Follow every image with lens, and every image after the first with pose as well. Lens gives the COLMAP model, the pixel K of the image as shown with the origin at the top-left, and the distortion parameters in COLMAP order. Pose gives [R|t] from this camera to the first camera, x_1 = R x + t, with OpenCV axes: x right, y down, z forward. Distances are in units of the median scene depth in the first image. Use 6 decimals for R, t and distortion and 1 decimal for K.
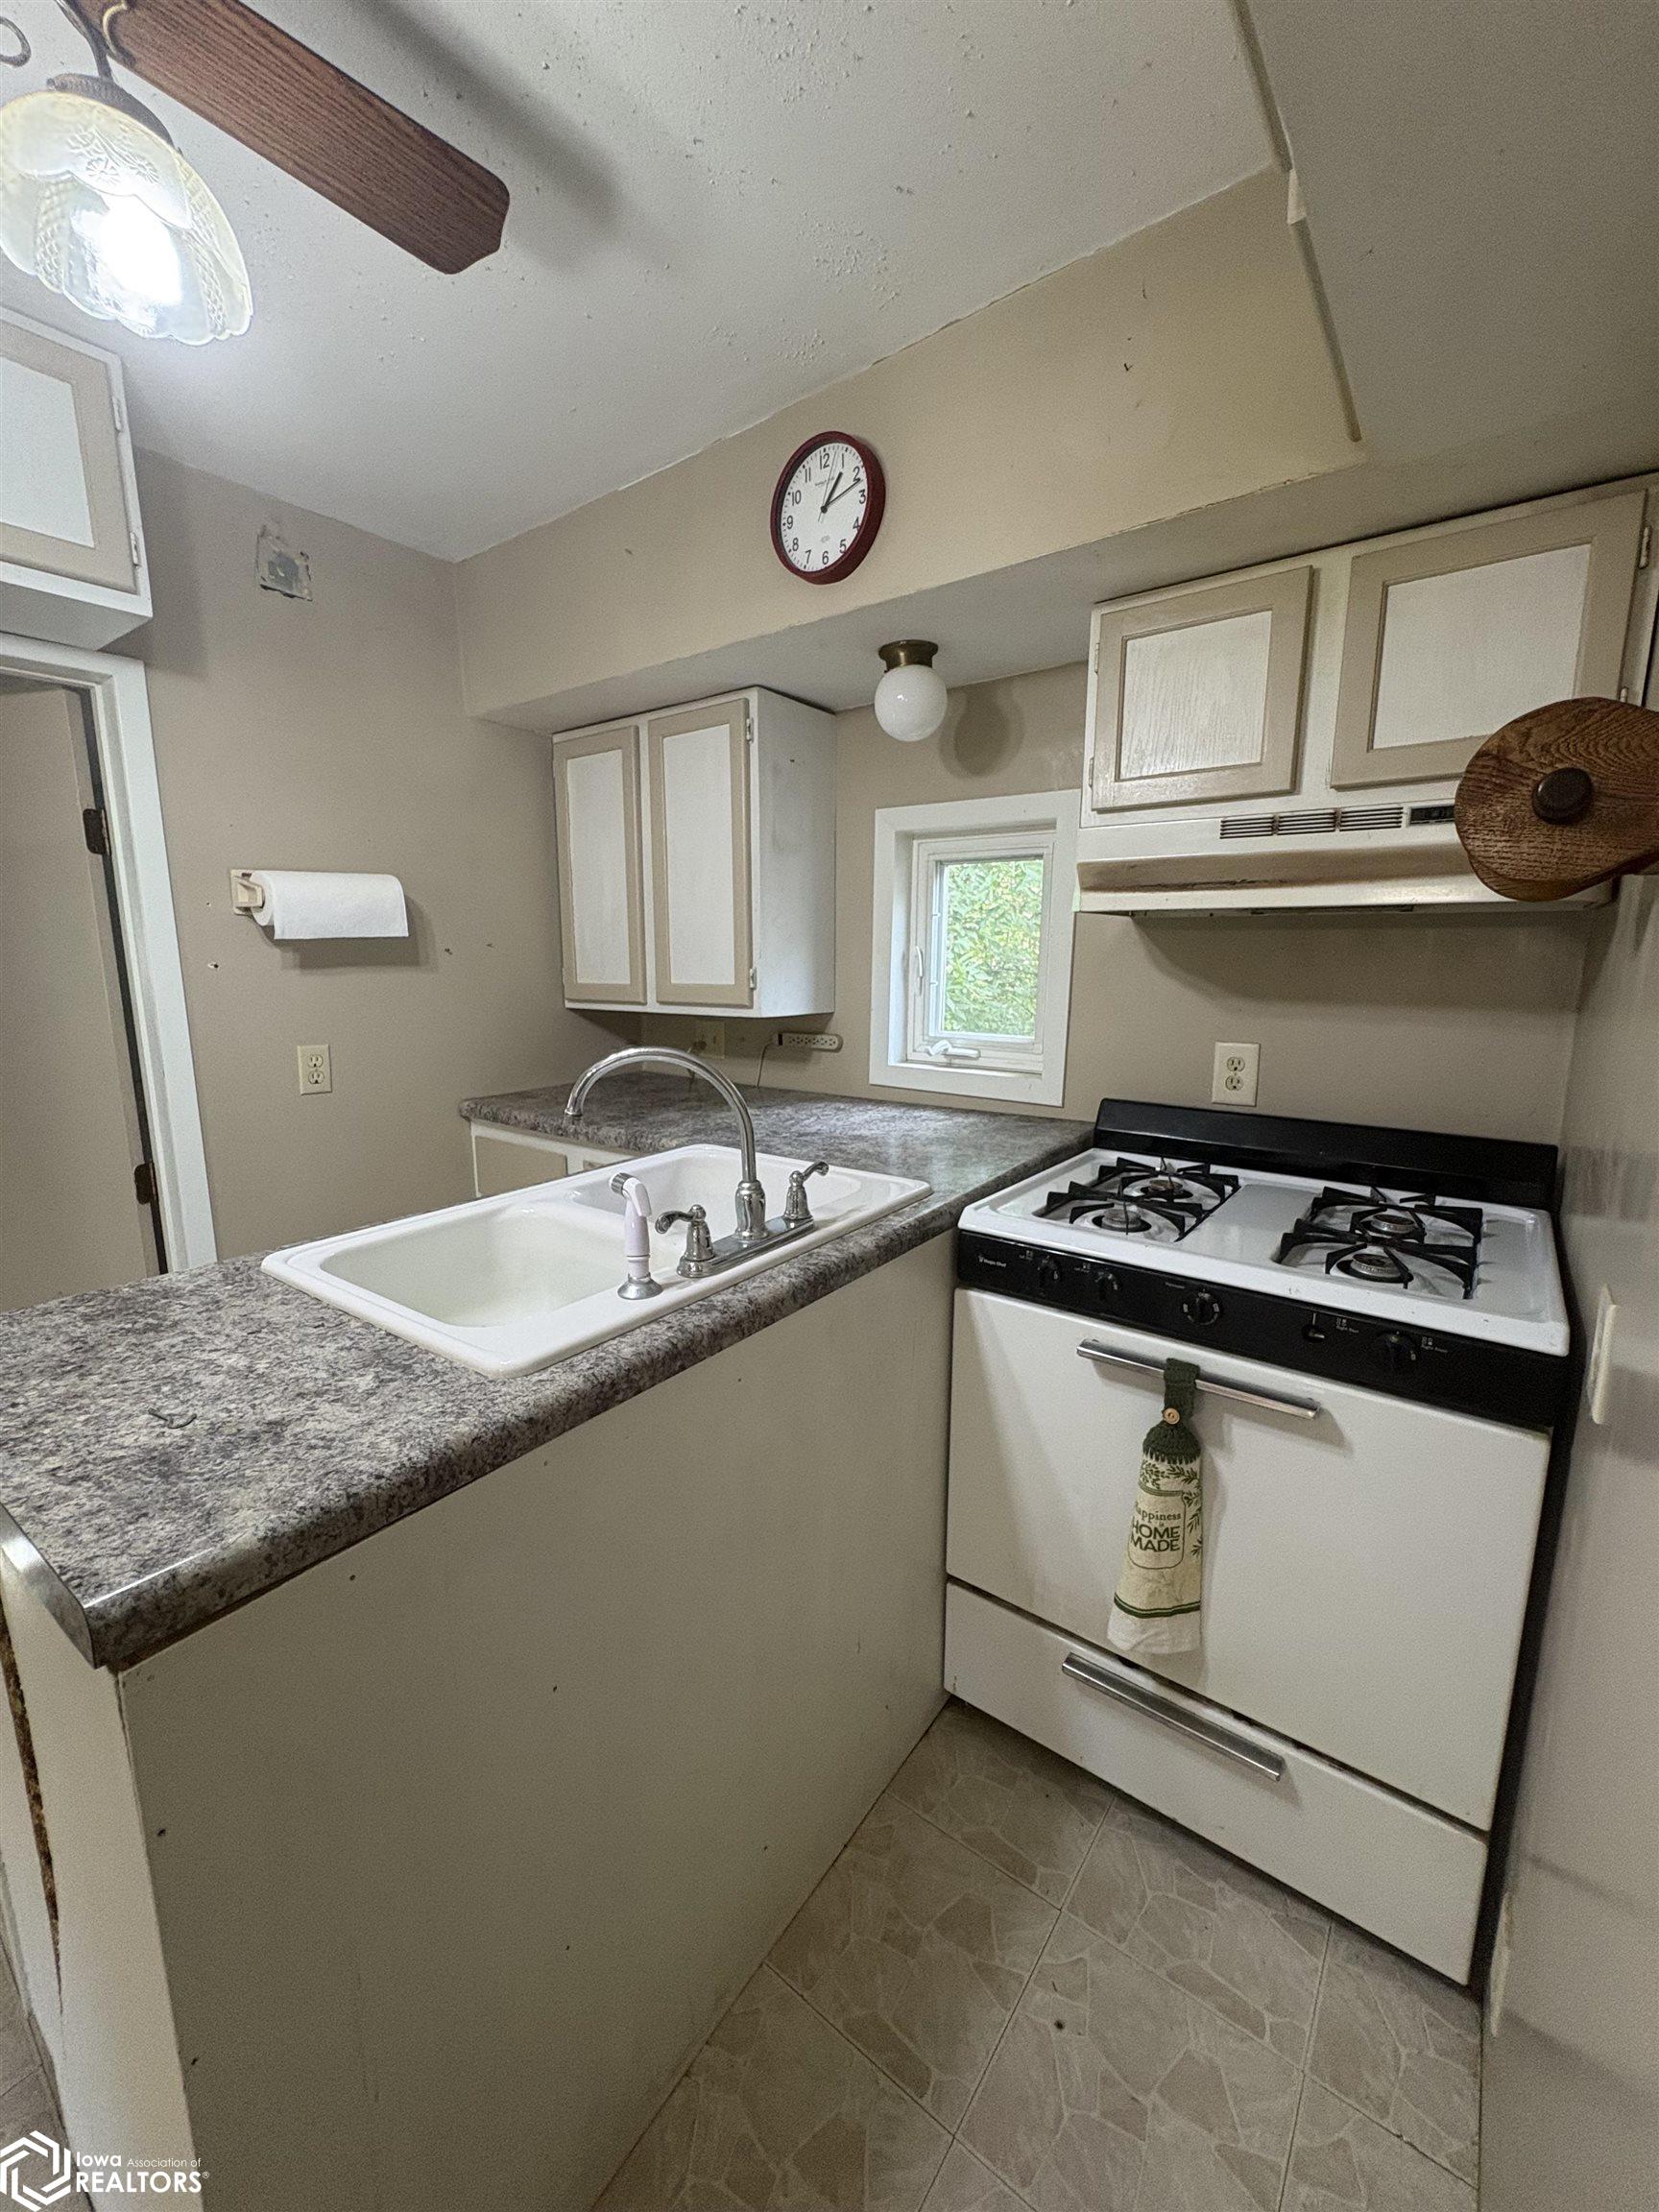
lens RADIAL K [[880.7, 0, 833.0], [0, 880.7, 1107.4], [0, 0, 1]] dist [-0.000572, 0.000339]
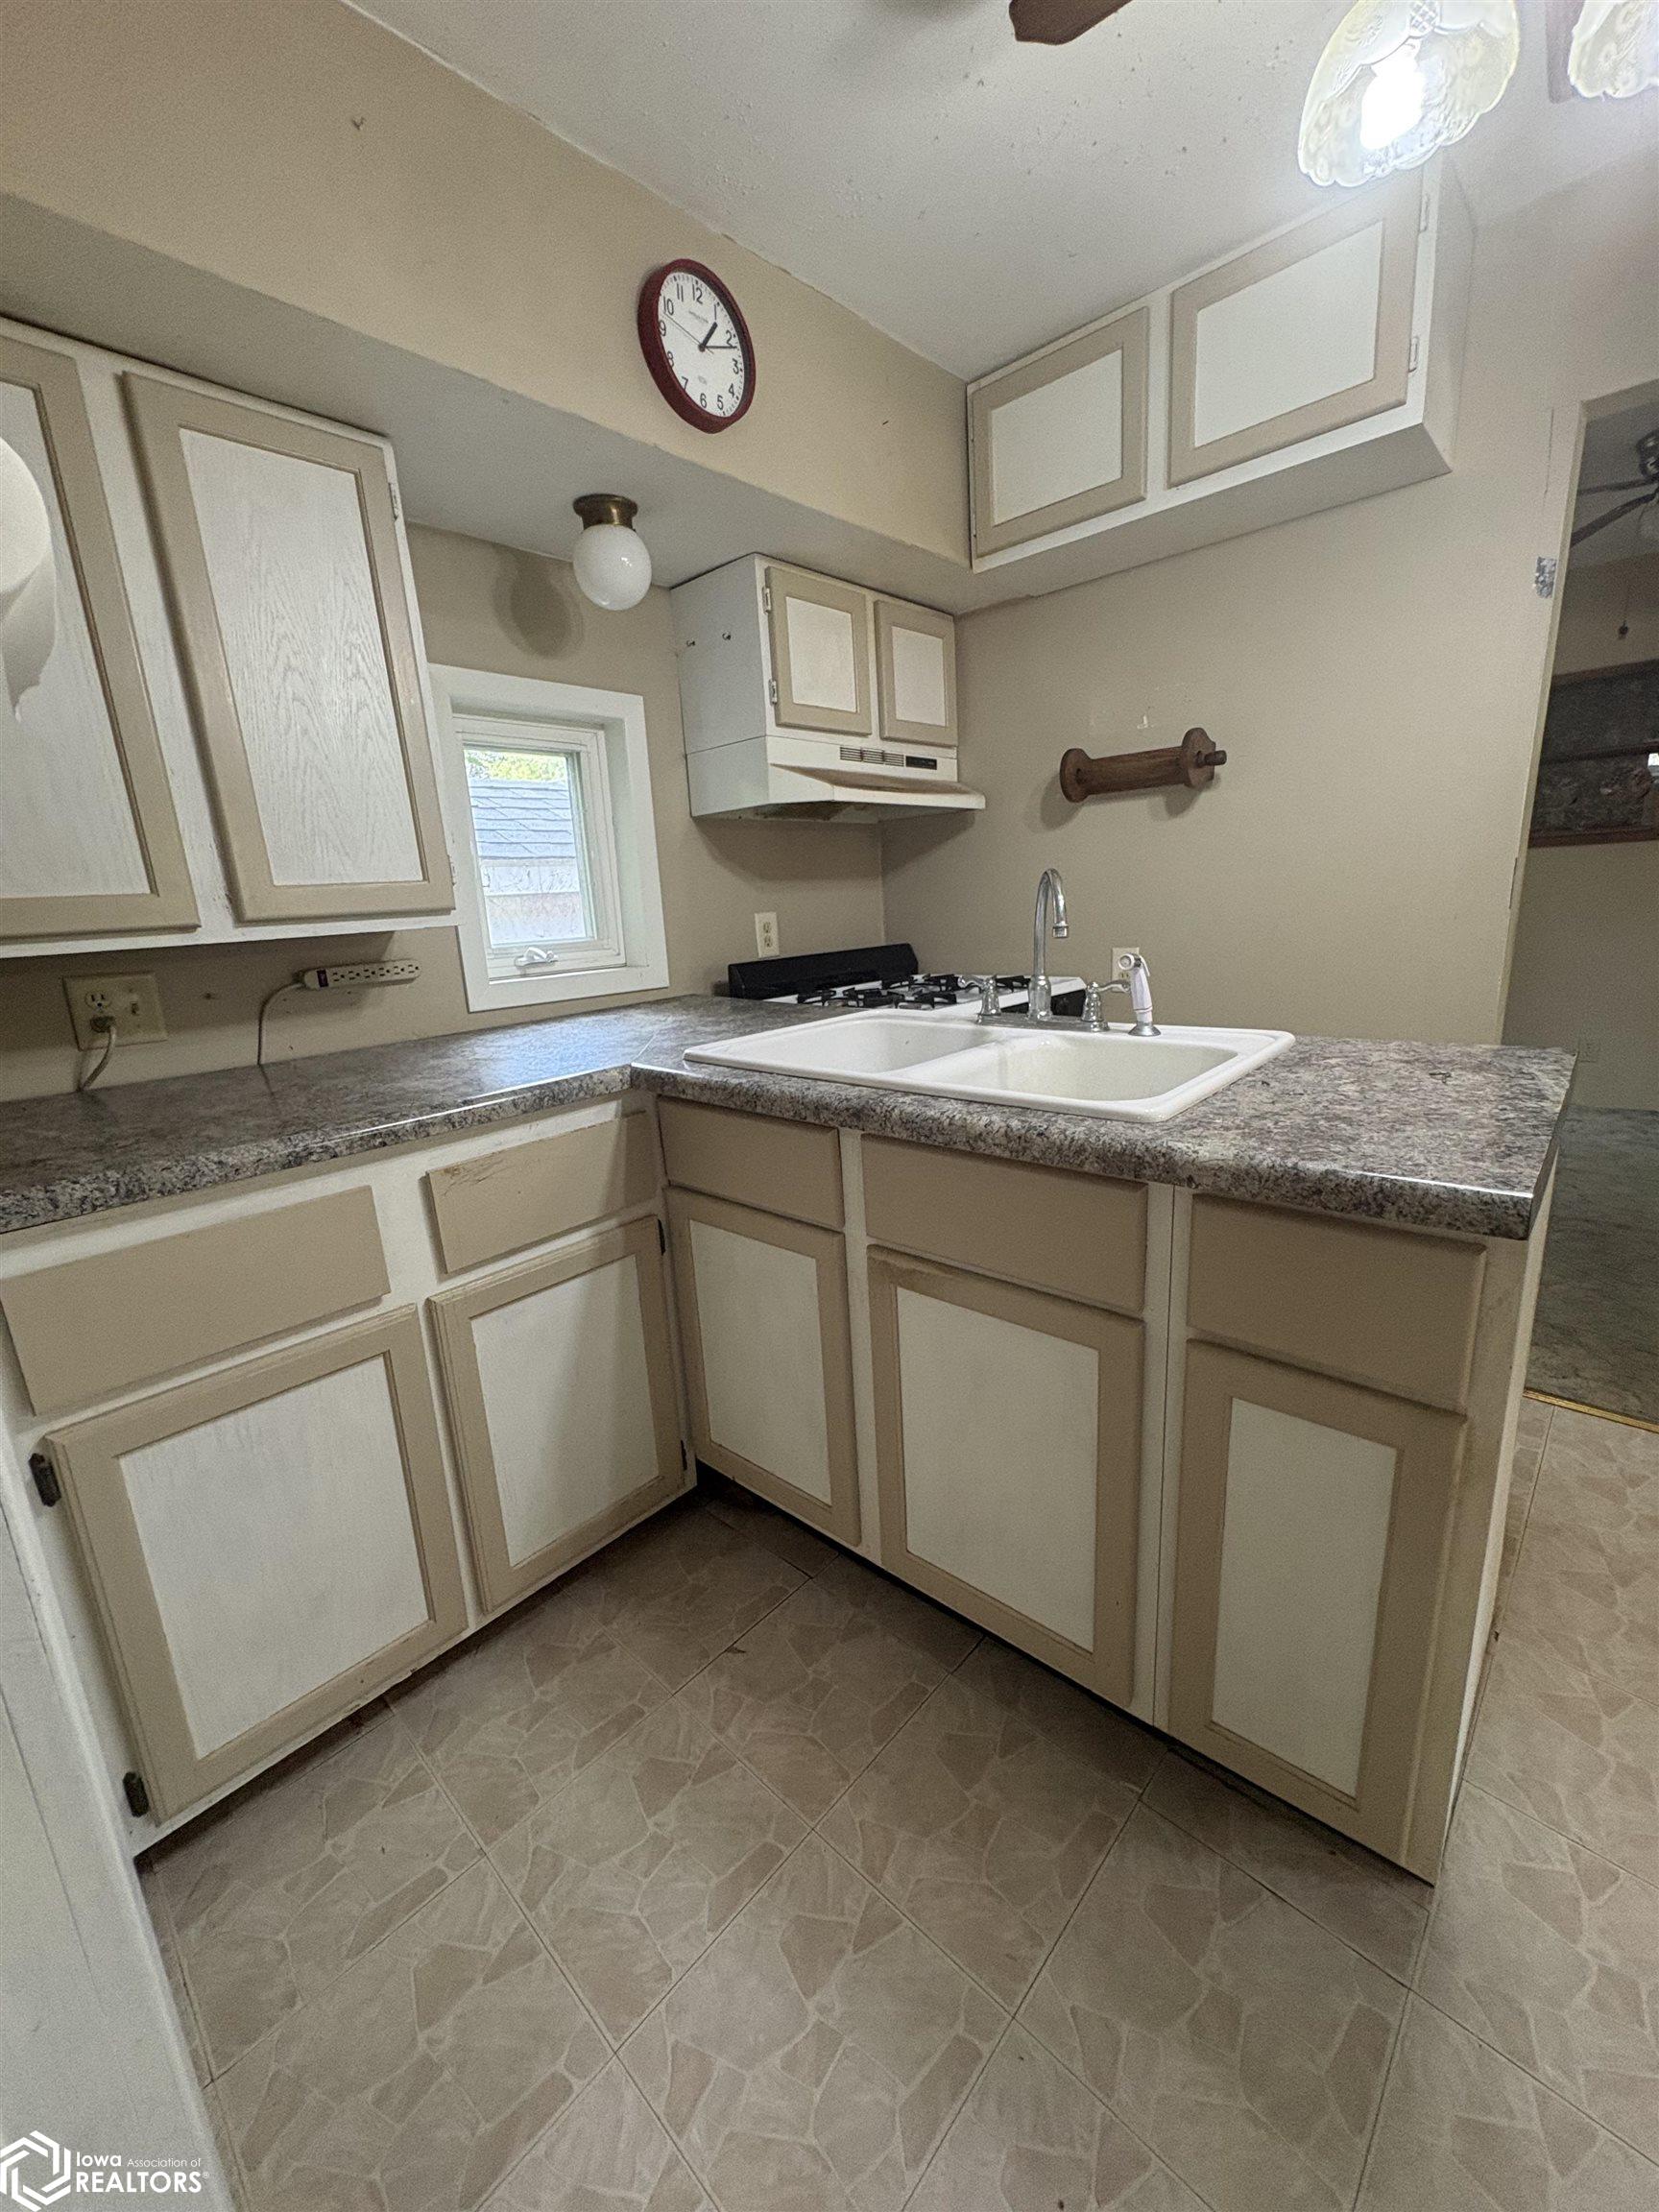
lens RADIAL K [[880.7, 0, 829.5], [0, 880.7, 1107.2], [0, 0, 1]] dist [-0.000572, 0.000339]
pose [[0.105789, -0.240915, 0.964764, -0.942738], [0.227473, 0.950344, 0.212372, -0.052629], [-0.968021, 0.196991, 0.155337, 0.736535]]
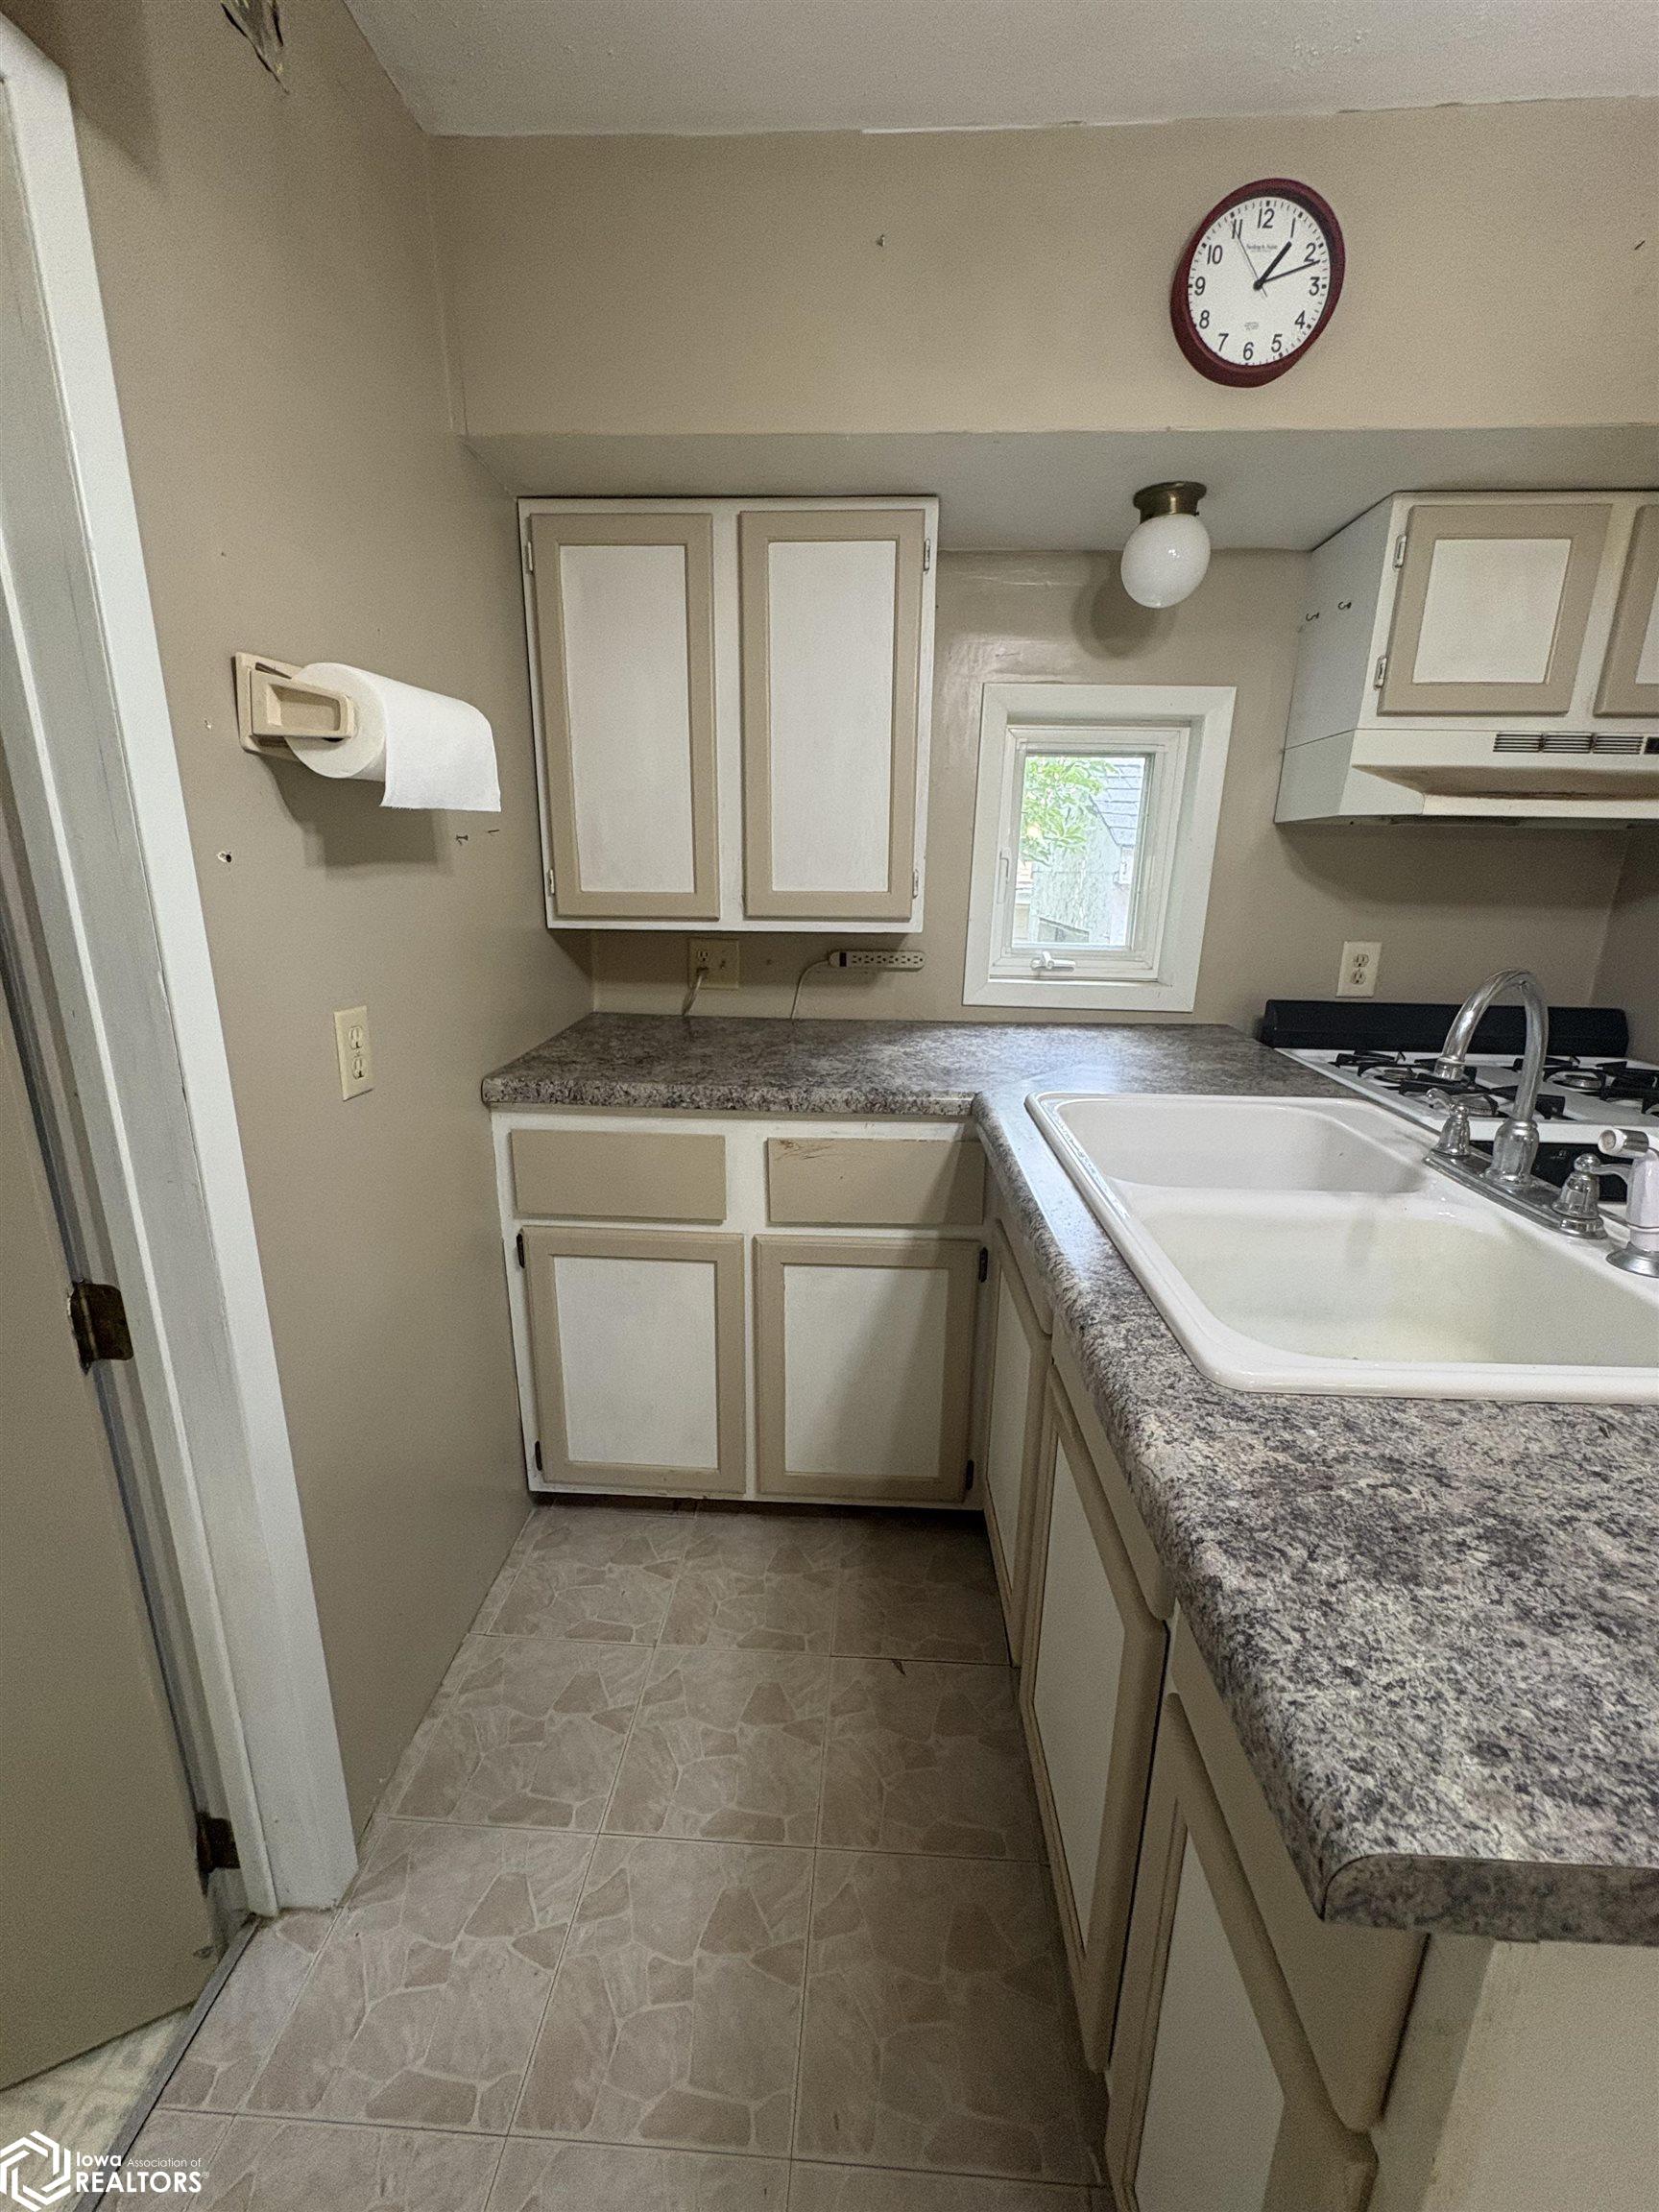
lens RADIAL K [[880.7, 0, 831.9], [0, 880.7, 1106.2], [0, 0, 1]] dist [-0.000572, 0.000339]
pose [[0.831481, -0.136888, 0.538424, -0.726221], [0.082987, 0.988898, 0.123260, -0.059730], [-0.549319, -0.057806, 0.833611, 0.420553]]
